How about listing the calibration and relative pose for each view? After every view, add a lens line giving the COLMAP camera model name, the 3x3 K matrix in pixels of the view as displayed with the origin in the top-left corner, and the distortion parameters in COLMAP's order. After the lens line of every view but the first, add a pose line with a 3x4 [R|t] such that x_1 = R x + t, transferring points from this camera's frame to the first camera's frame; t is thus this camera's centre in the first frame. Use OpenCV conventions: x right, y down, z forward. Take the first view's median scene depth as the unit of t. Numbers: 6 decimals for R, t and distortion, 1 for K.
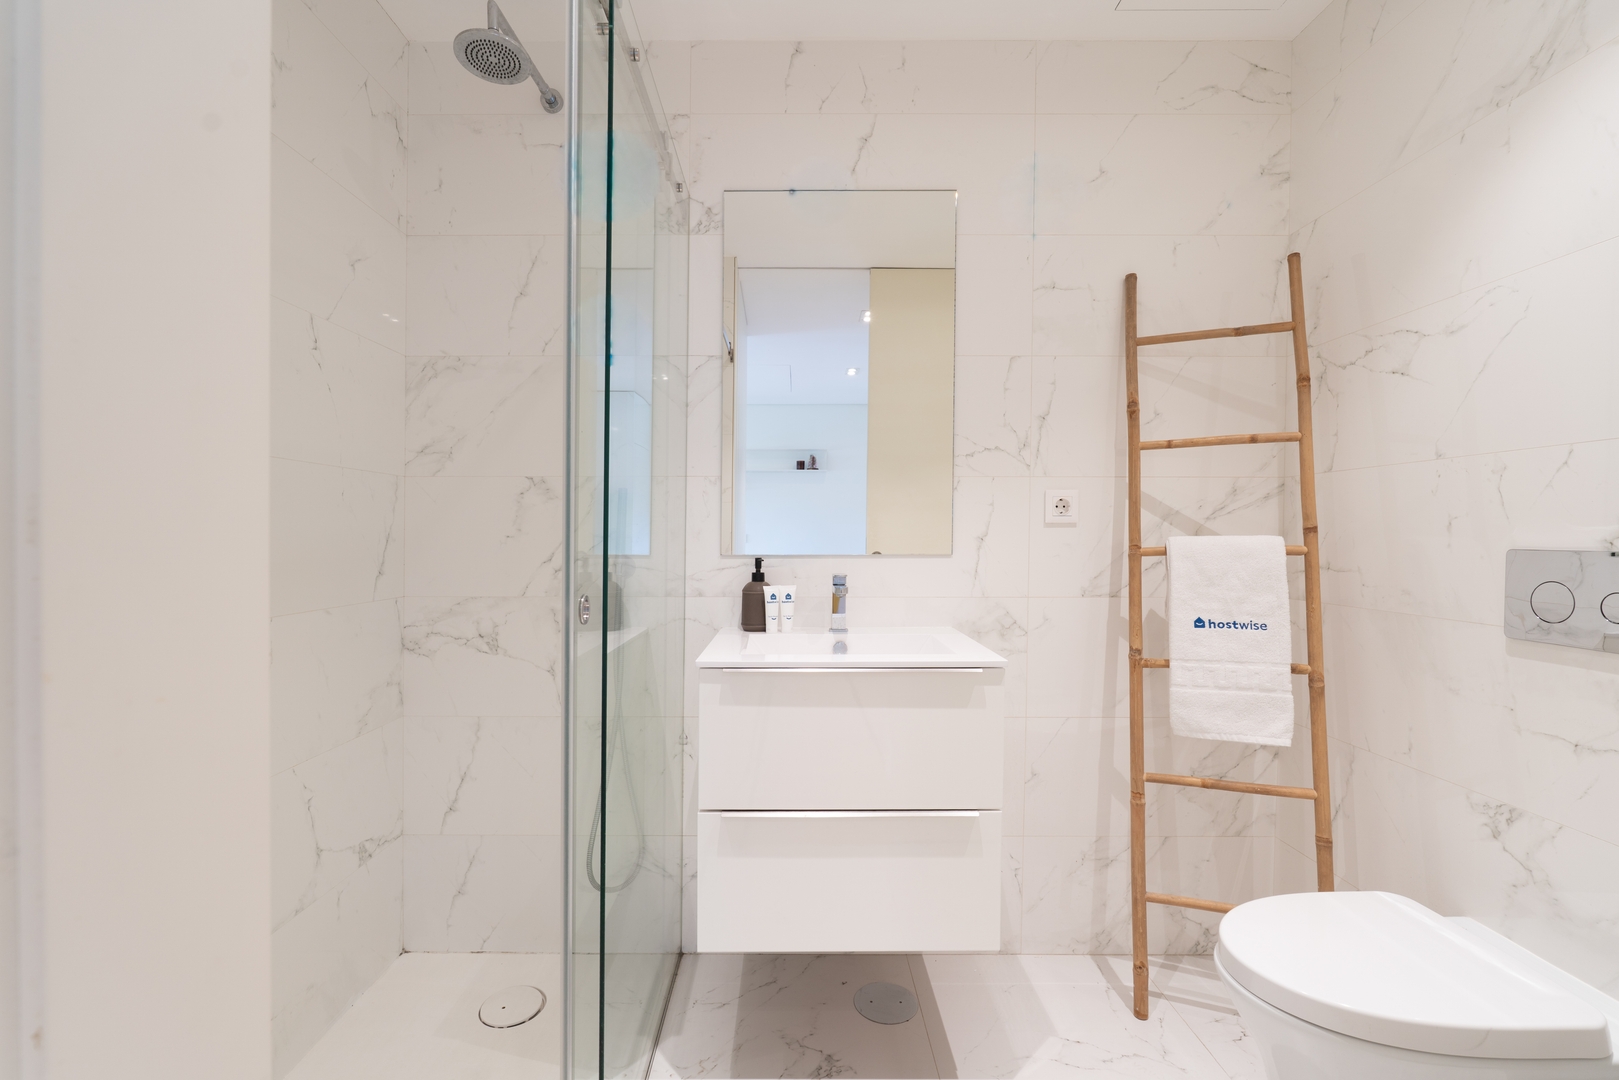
lens RADIAL K [[728.2, 0, 809.5], [0, 728.2, 540.0], [0, 0, 1]] dist [0.000296, 0.000403]
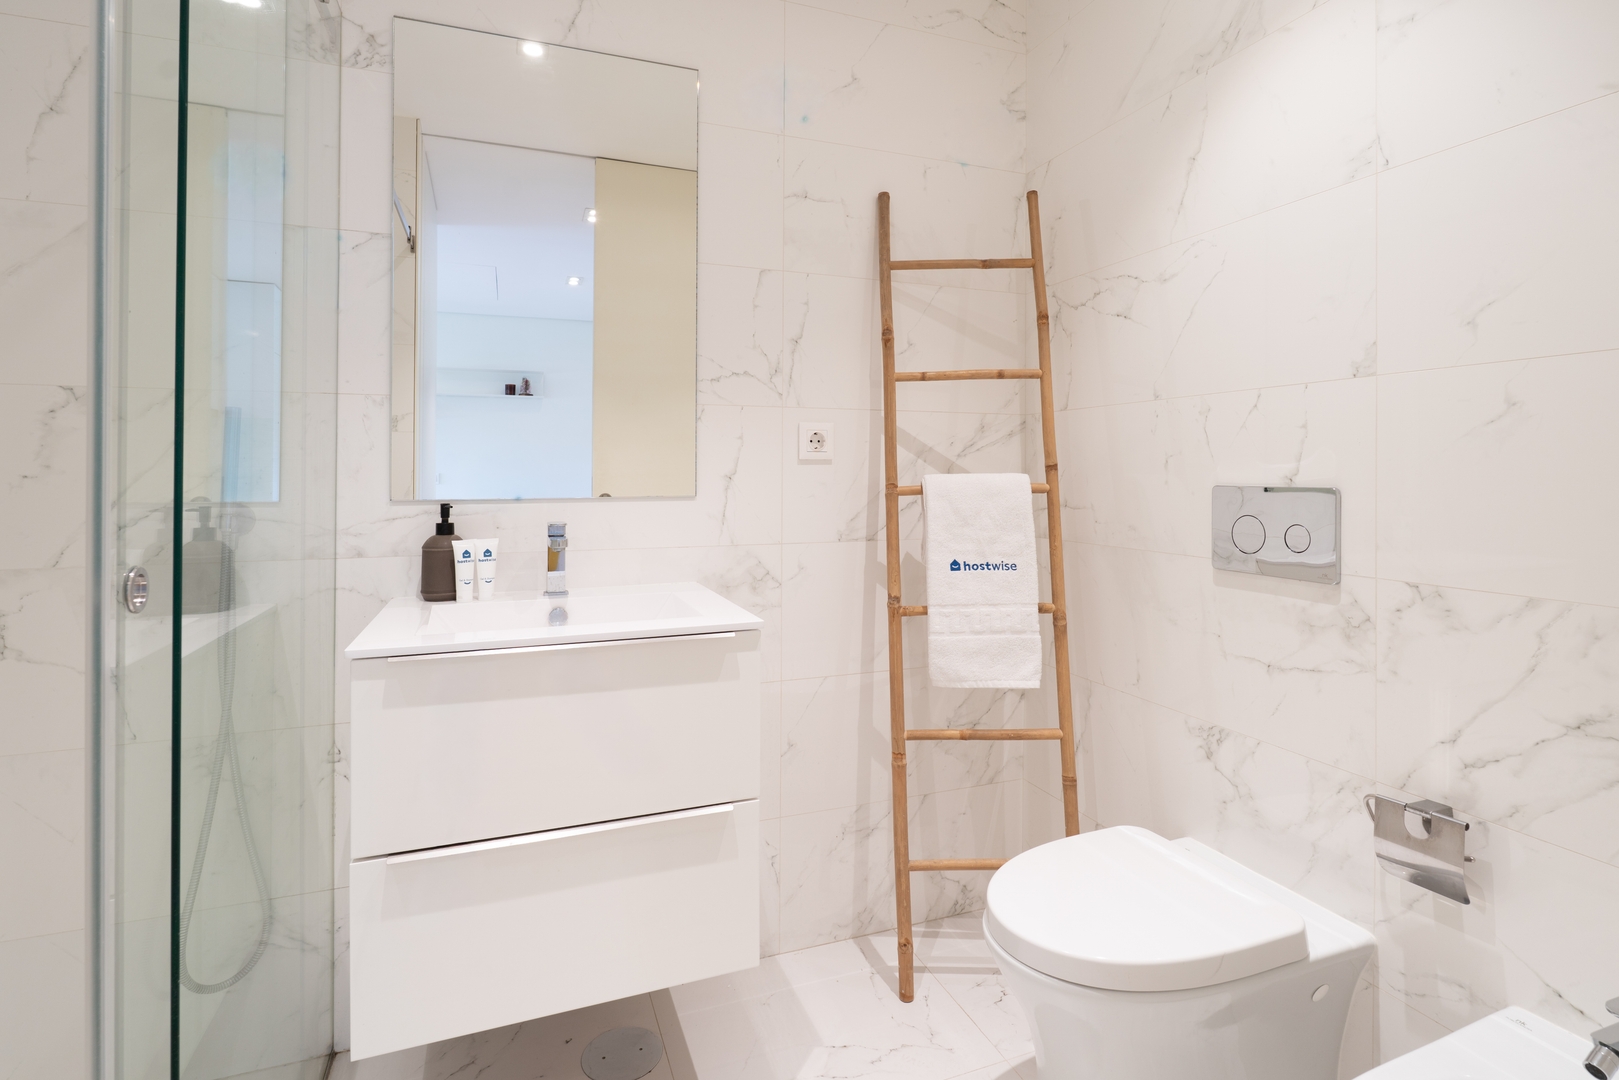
lens RADIAL K [[769.6, 0, 803.0], [0, 769.6, 492.9], [0, 0, 1]] dist [-0.016829, 0.000420]
pose [[0.942072, -0.009941, 0.335263, 0.014021], [0.004237, 0.999834, 0.017743, 0.000722], [-0.335383, -0.015294, 0.941958, 0.123784]]
